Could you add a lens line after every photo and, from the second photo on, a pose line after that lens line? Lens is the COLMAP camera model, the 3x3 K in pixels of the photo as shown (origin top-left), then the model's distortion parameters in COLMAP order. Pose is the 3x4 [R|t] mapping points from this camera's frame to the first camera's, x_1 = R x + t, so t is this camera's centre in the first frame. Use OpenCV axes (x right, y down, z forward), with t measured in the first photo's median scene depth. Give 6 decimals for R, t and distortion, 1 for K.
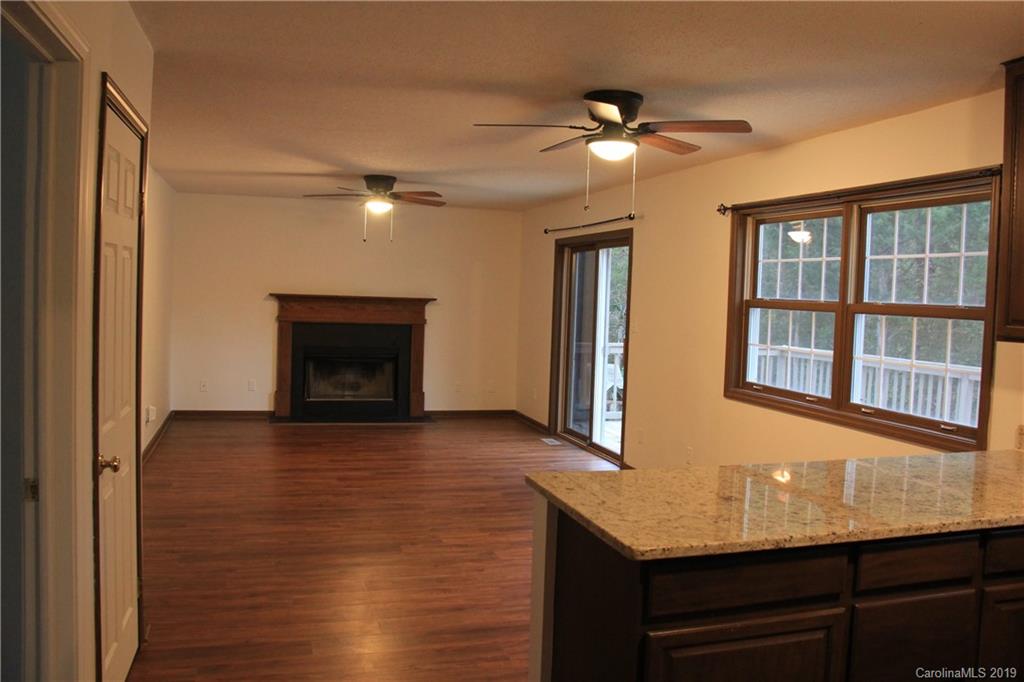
lens RADIAL K [[845.2, 0, 529.8], [0, 845.2, 335.6], [0, 0, 1]] dist [-0.204989, 0.177357]
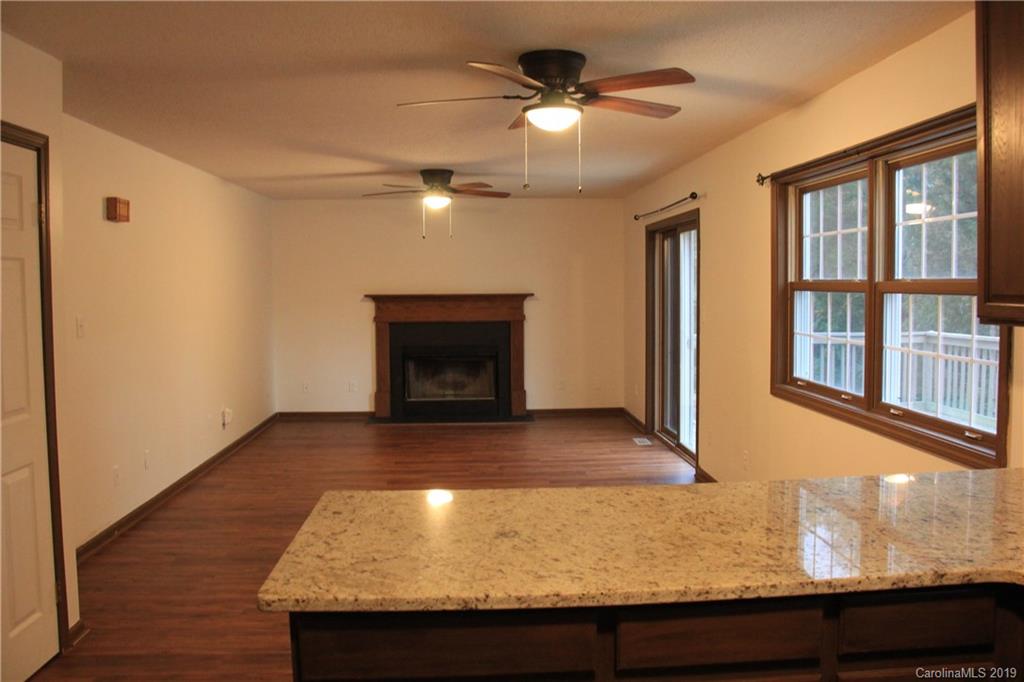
lens RADIAL K [[845.2, 0, 529.8], [0, 845.2, 335.6], [0, 0, 1]] dist [-0.204989, 0.177357]
pose [[0.970178, -0.027705, -0.240807, 0.205191], [0.029359, 0.999564, 0.003286, 0.001800], [0.240610, -0.010258, 0.970568, 0.102049]]
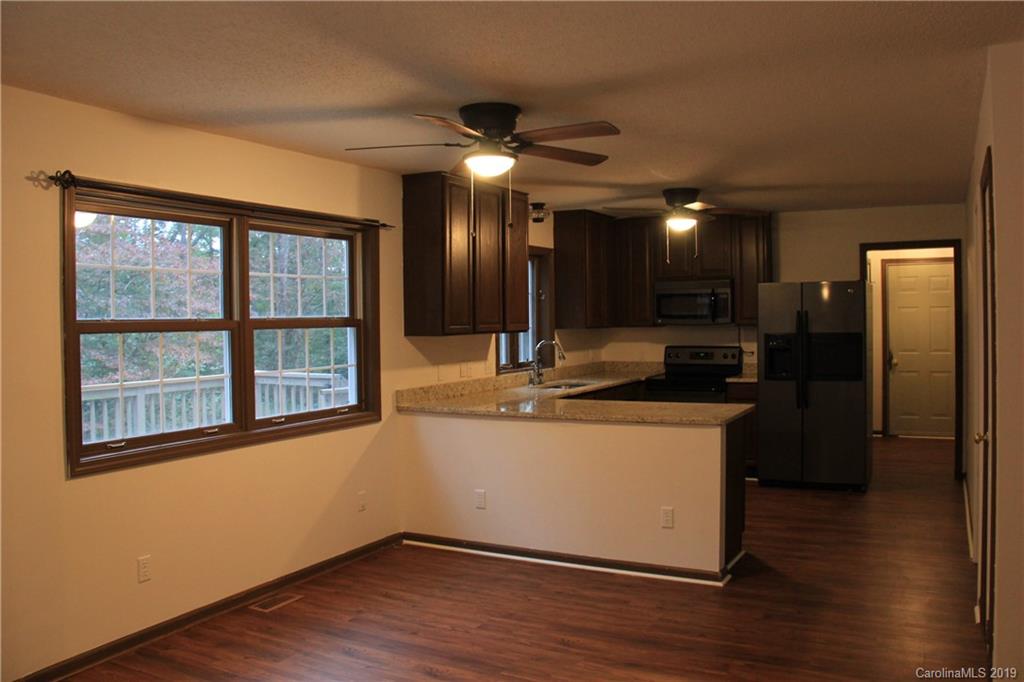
lens RADIAL K [[845.2, 0, 529.8], [0, 845.2, 335.6], [0, 0, 1]] dist [-0.204989, 0.177357]
pose [[-0.718841, -0.044799, 0.693730, -0.443341], [0.019100, 0.996272, 0.084128, -0.080309], [-0.694912, 0.073725, -0.715305, 1.222089]]
